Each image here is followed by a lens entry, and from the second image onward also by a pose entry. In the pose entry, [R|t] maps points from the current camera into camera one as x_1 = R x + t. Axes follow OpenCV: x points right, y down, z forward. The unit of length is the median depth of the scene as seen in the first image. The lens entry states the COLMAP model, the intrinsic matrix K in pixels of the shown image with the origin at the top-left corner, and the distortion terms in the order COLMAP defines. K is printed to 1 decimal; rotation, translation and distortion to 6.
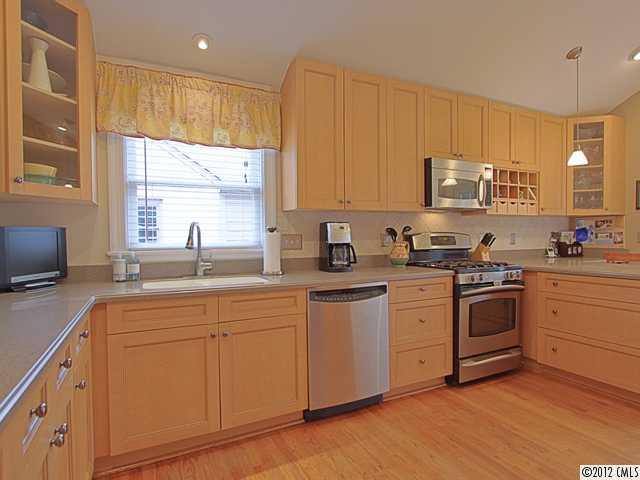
lens RADIAL K [[368.2, 0, 321.7], [0, 368.2, 246.5], [0, 0, 1]] dist [-0.016013, 0.000640]
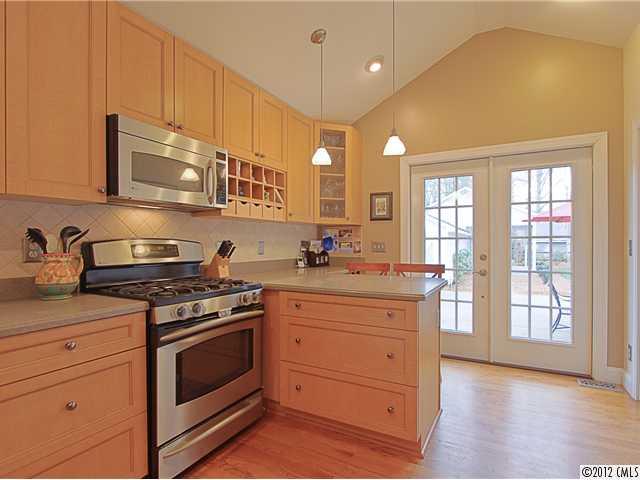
lens RADIAL K [[336.4, 0, 320.0], [0, 336.4, 240.0], [0, 0, 1]] dist [0.034273, -0.000125]
pose [[0.833476, 0.015376, 0.552342, 0.231783], [0.006607, 0.999264, -0.037787, -0.010312], [-0.552516, 0.035144, 0.832761, 0.306495]]
